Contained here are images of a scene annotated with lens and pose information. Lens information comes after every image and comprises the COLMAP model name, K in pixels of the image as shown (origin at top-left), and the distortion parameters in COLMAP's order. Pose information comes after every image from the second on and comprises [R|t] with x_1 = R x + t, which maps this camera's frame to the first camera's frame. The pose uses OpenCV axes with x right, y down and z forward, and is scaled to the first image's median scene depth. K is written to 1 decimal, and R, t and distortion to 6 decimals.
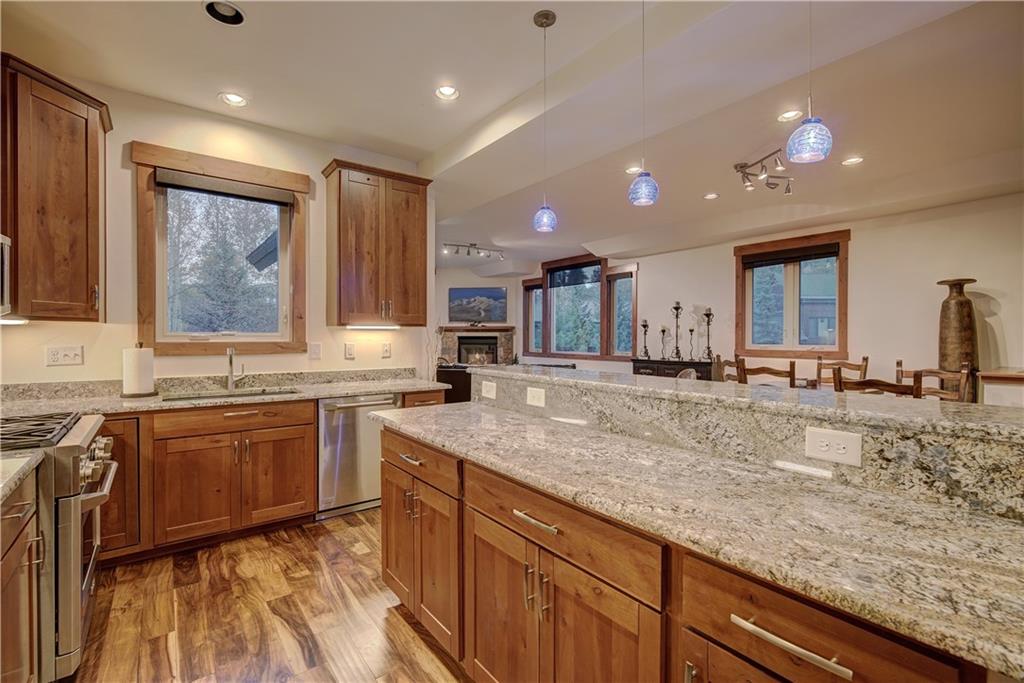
lens RADIAL K [[458.6, 0, 504.6], [0, 458.6, 341.7], [0, 0, 1]] dist [-0.009737, 0.002636]
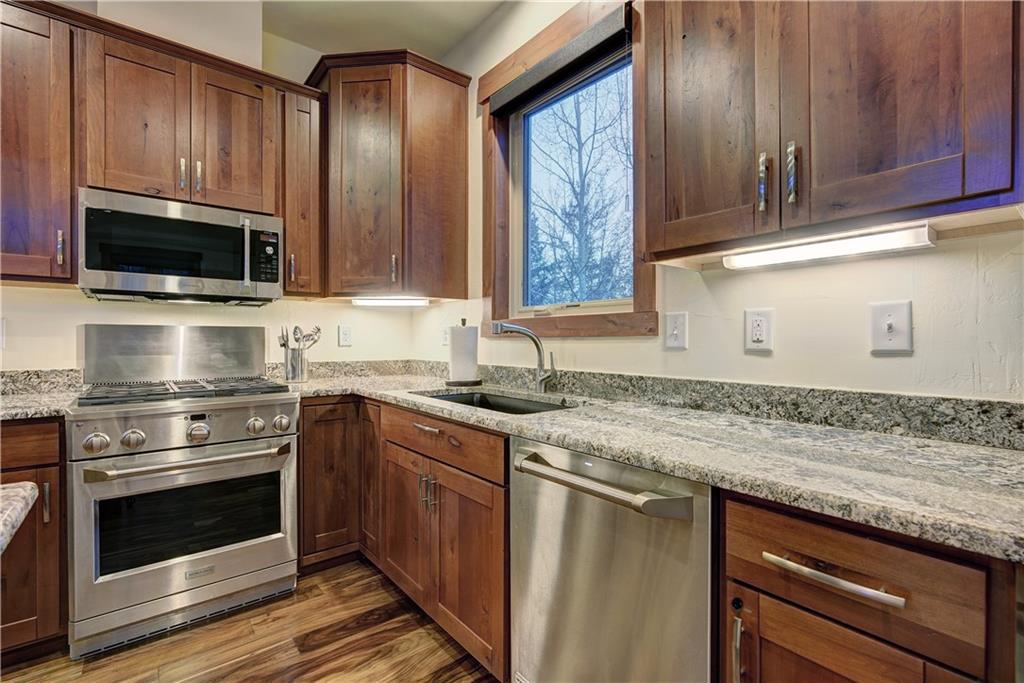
lens RADIAL K [[458.6, 0, 497.4], [0, 458.6, 342.6], [0, 0, 1]] dist [-0.009737, 0.002636]
pose [[0.022564, 0.001490, -0.999744, 0.021591], [-0.011900, 0.999928, 0.001222, 0.040653], [0.999675, 0.011869, 0.022580, 1.001229]]
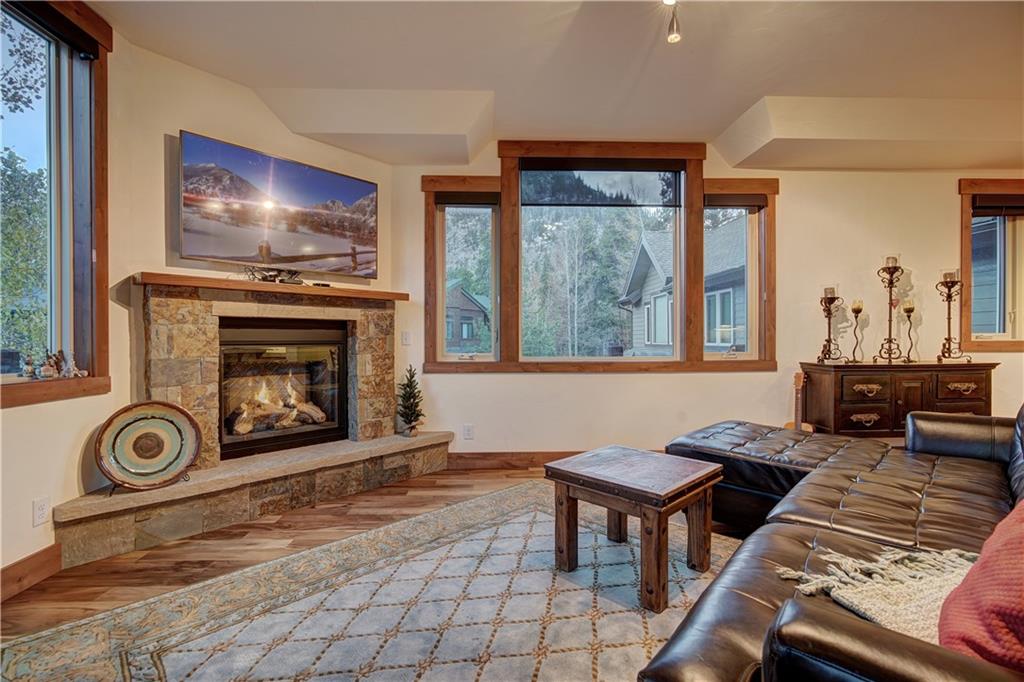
lens RADIAL K [[458.6, 0, 505.6], [0, 458.6, 340.2], [0, 0, 1]] dist [-0.009737, 0.002636]
pose [[0.573066, -0.004141, 0.819498, -0.828078], [0.013993, 0.999891, -0.004733, 0.021827], [-0.819389, 0.014180, 0.573062, 2.554043]]
